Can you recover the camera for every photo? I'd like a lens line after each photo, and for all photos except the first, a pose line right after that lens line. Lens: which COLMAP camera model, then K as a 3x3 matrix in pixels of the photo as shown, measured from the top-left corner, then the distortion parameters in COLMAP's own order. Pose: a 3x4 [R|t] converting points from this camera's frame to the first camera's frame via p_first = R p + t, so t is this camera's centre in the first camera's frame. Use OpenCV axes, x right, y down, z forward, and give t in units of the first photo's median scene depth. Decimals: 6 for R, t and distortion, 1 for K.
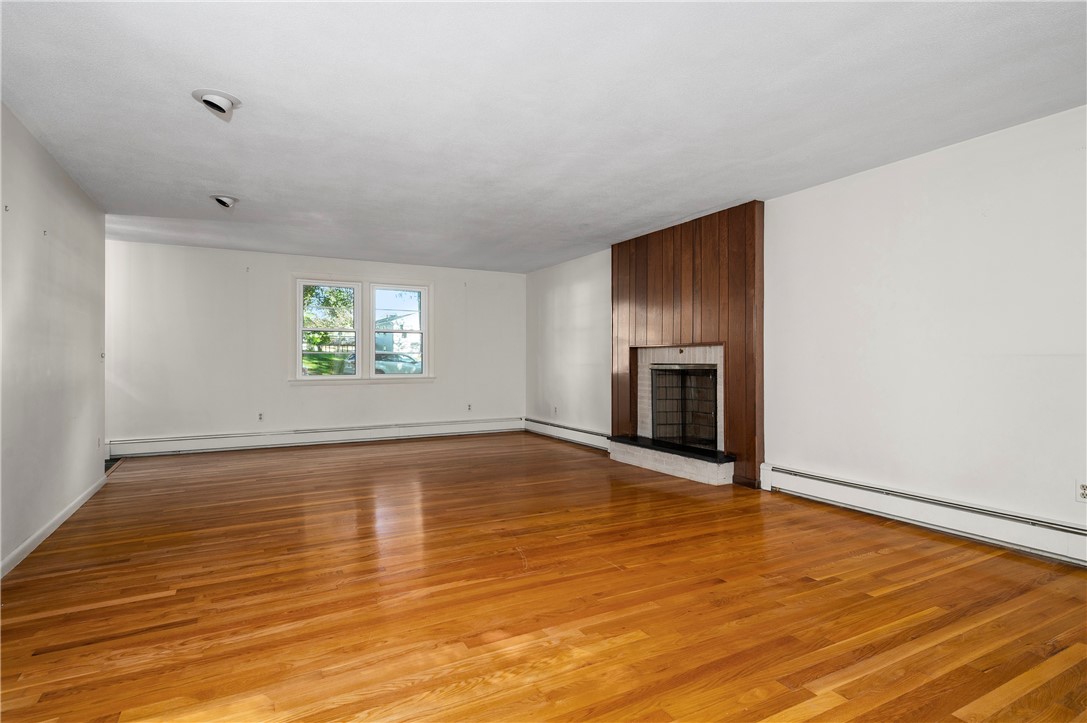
lens RADIAL K [[571.1, 0, 542.3], [0, 571.1, 360.9], [0, 0, 1]] dist [-0.003895, 0.000010]
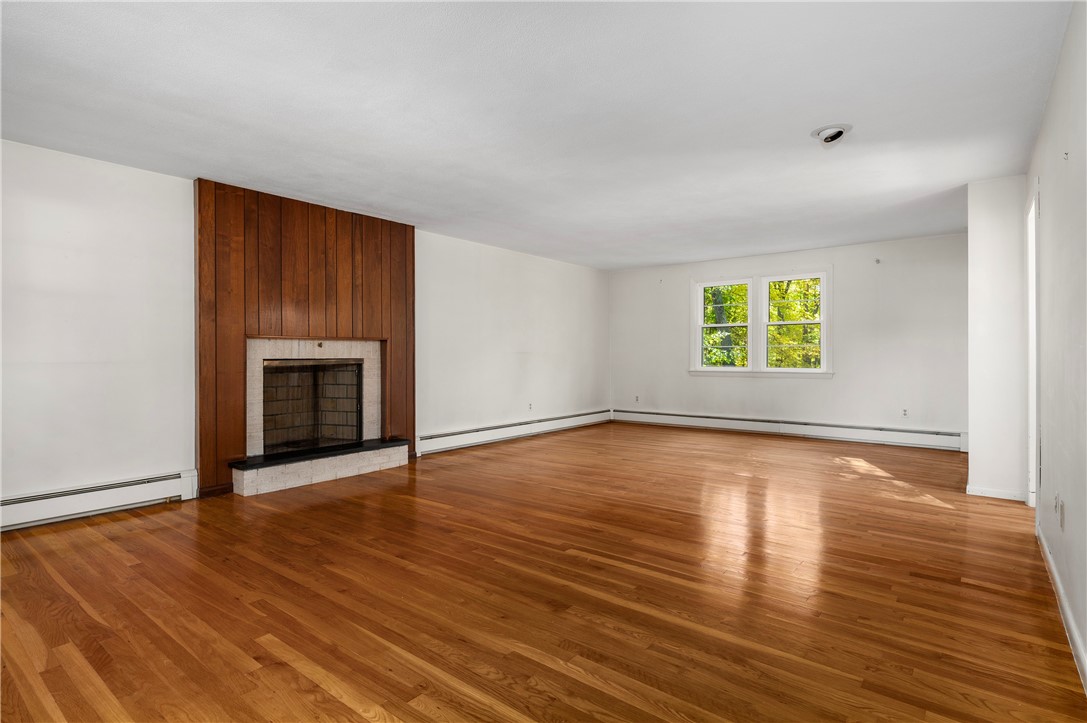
lens RADIAL K [[571.1, 0, 532.0], [0, 571.1, 360.9], [0, 0, 1]] dist [-0.003895, 0.000010]
pose [[-0.381410, -0.007138, 0.924378, -0.759464], [0.001346, 0.999965, 0.008277, 0.001532], [-0.924405, 0.004402, -0.381387, 1.079436]]
